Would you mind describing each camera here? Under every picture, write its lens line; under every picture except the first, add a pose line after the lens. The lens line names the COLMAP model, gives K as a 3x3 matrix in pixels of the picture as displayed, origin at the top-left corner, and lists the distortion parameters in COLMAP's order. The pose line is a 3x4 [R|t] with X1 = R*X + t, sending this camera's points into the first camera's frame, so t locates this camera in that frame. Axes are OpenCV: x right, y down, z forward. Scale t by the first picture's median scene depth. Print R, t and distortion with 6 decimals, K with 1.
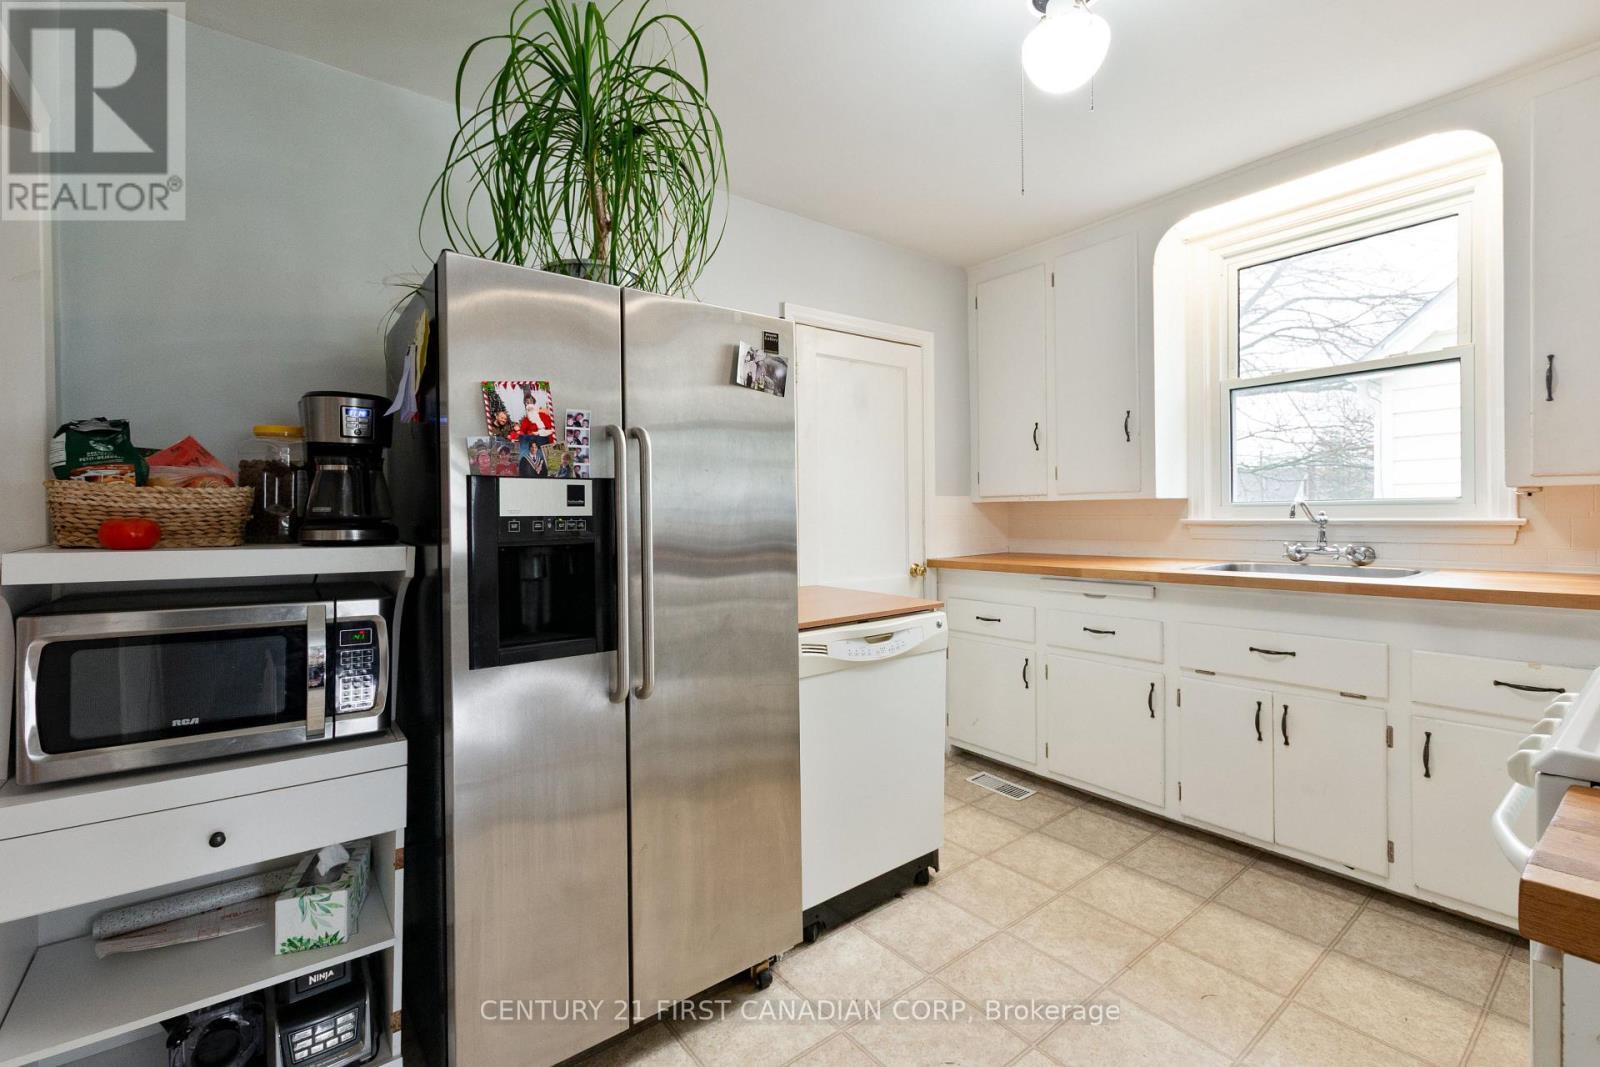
lens RADIAL K [[720.2, 0, 801.6], [0, 720.2, 514.2], [0, 0, 1]] dist [0.000815, 0.000256]
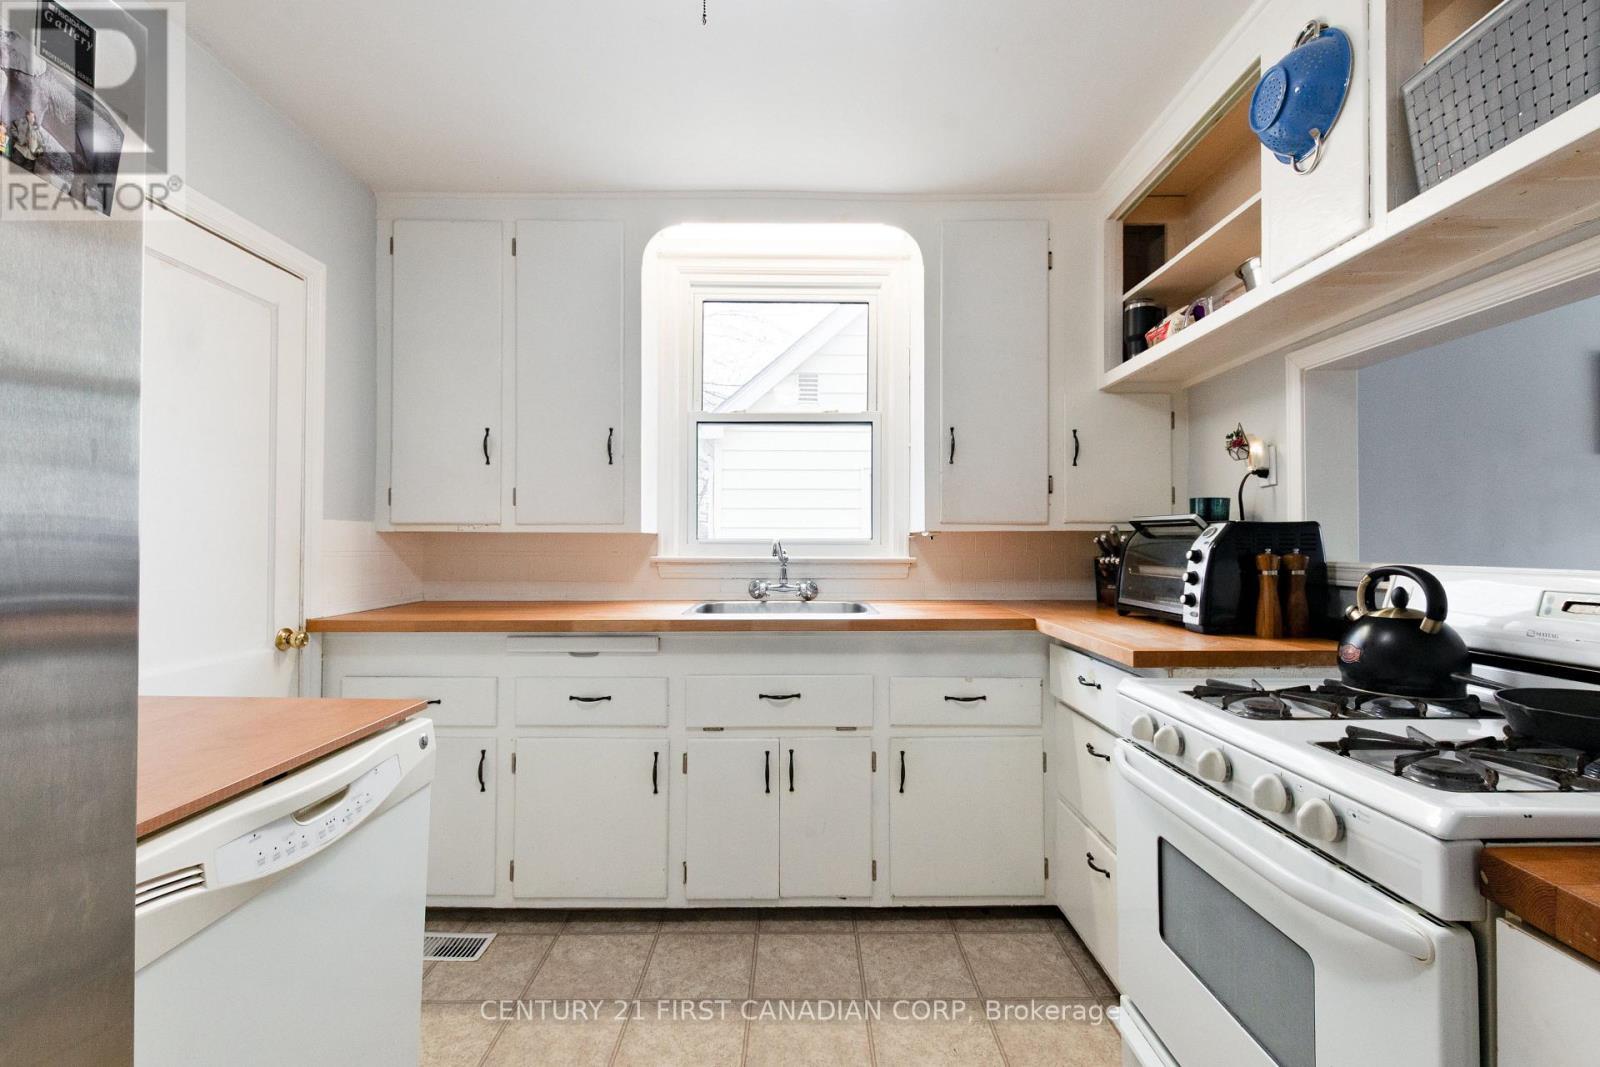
lens RADIAL K [[694.5, 0, 800.1], [0, 694.5, 535.2], [0, 0, 1]] dist [0.002478, -0.000615]
pose [[0.604455, 0.026472, 0.796199, -0.072159], [-0.009629, 0.999618, -0.025925, 0.000969], [-0.796581, 0.008004, 0.604479, 0.431279]]
